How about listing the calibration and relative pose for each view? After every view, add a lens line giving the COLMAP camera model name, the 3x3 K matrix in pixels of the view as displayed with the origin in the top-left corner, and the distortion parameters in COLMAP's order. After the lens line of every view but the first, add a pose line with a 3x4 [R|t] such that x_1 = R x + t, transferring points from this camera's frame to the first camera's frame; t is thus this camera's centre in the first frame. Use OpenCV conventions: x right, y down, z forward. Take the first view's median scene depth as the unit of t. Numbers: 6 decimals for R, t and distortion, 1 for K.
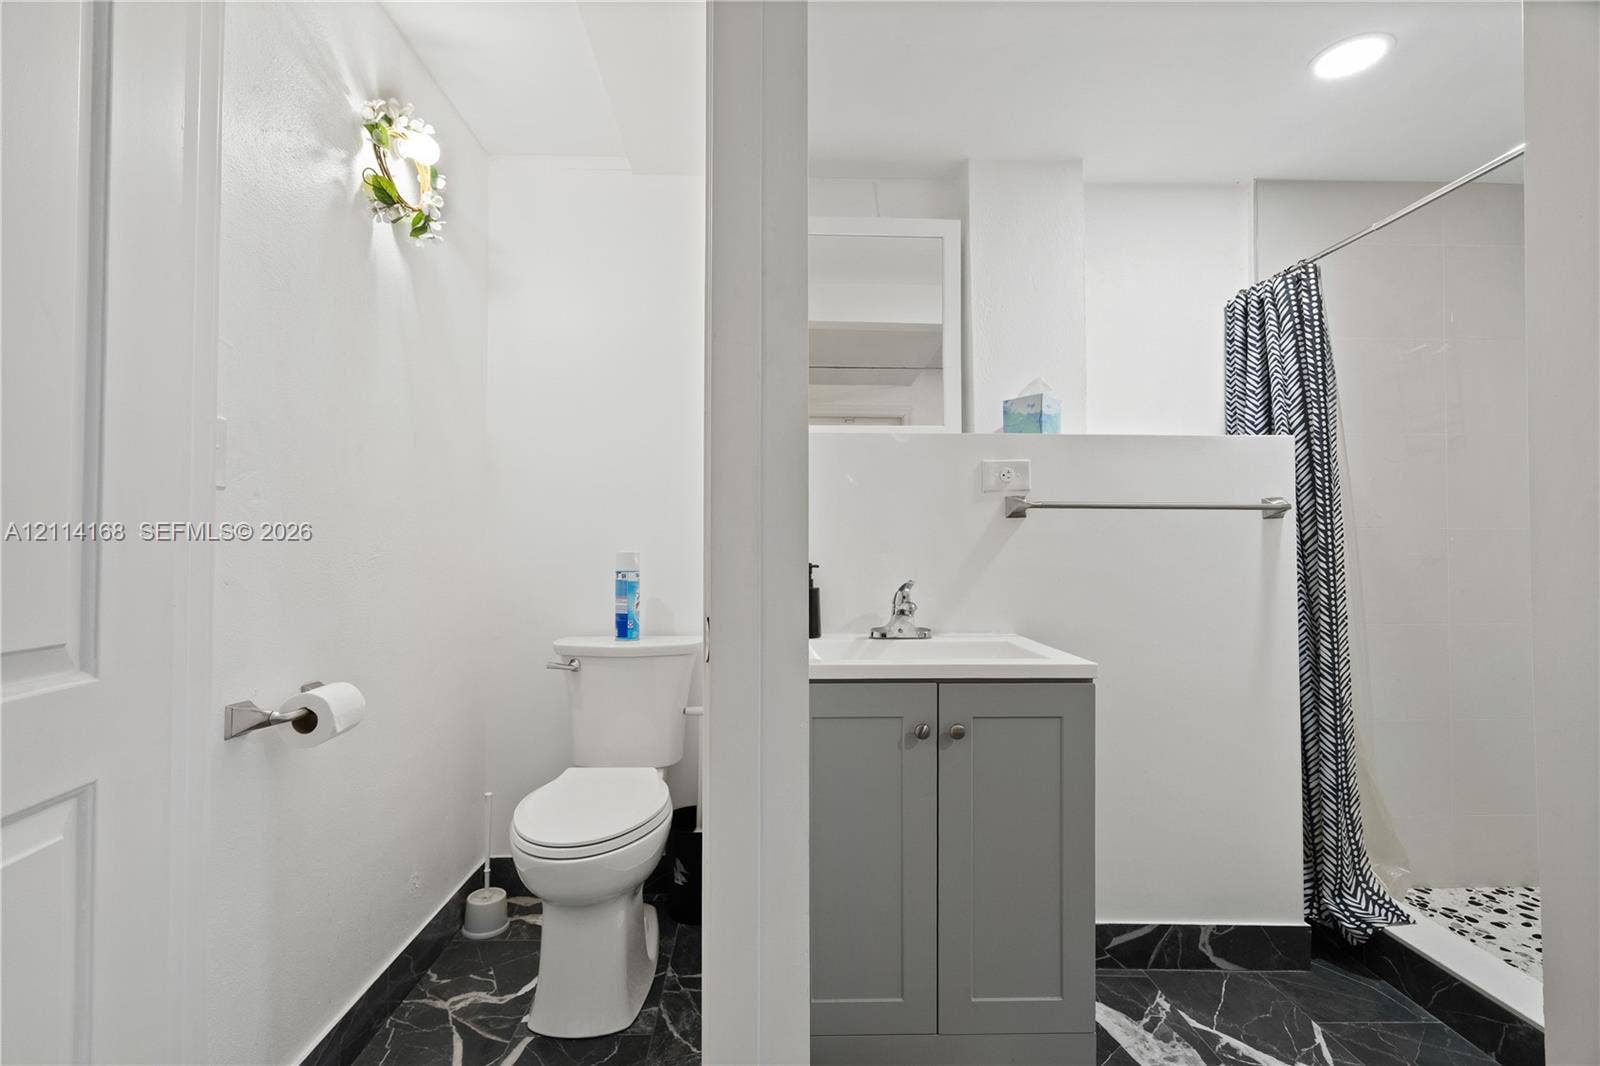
lens RADIAL K [[740.4, 0, 794.1], [0, 740.4, 534.0], [0, 0, 1]] dist [-0.002185, 0.000570]
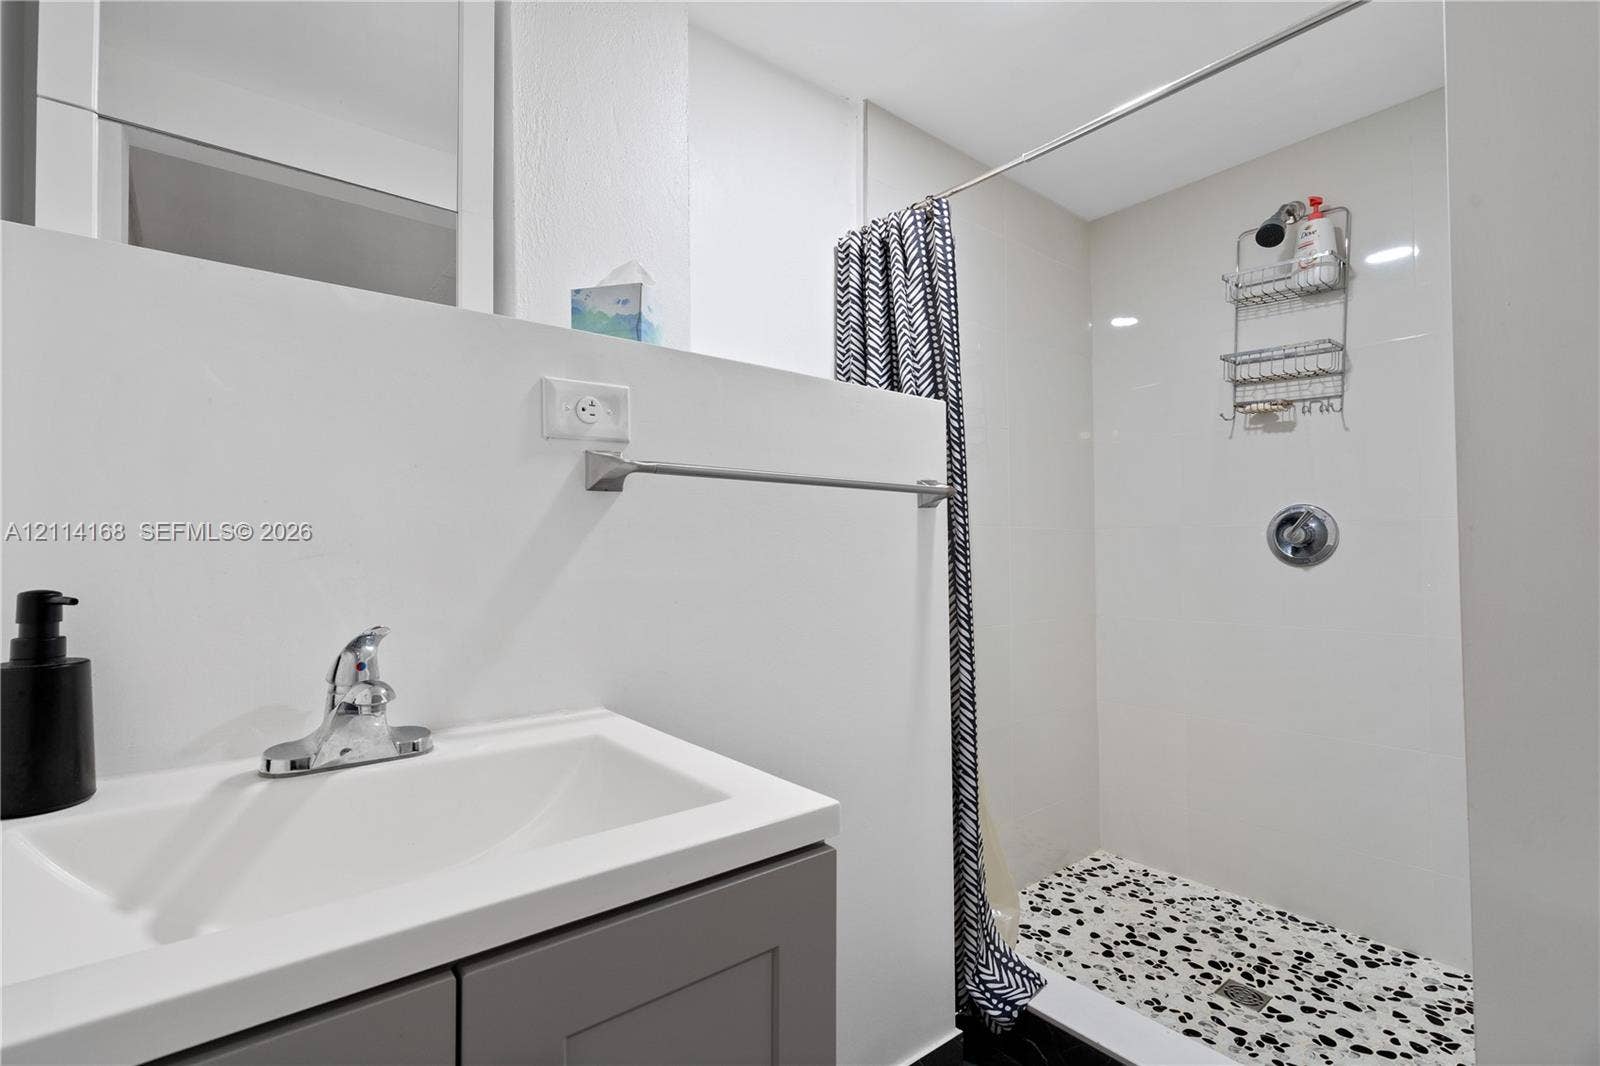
lens RADIAL K [[740.4, 0, 796.0], [0, 740.4, 538.6], [0, 0, 1]] dist [-0.002185, 0.000570]
pose [[0.799430, 0.005802, 0.600731, 0.080010], [-0.008513, 0.999962, 0.001671, 0.009974], [-0.600699, -0.006450, 0.799449, 0.444215]]
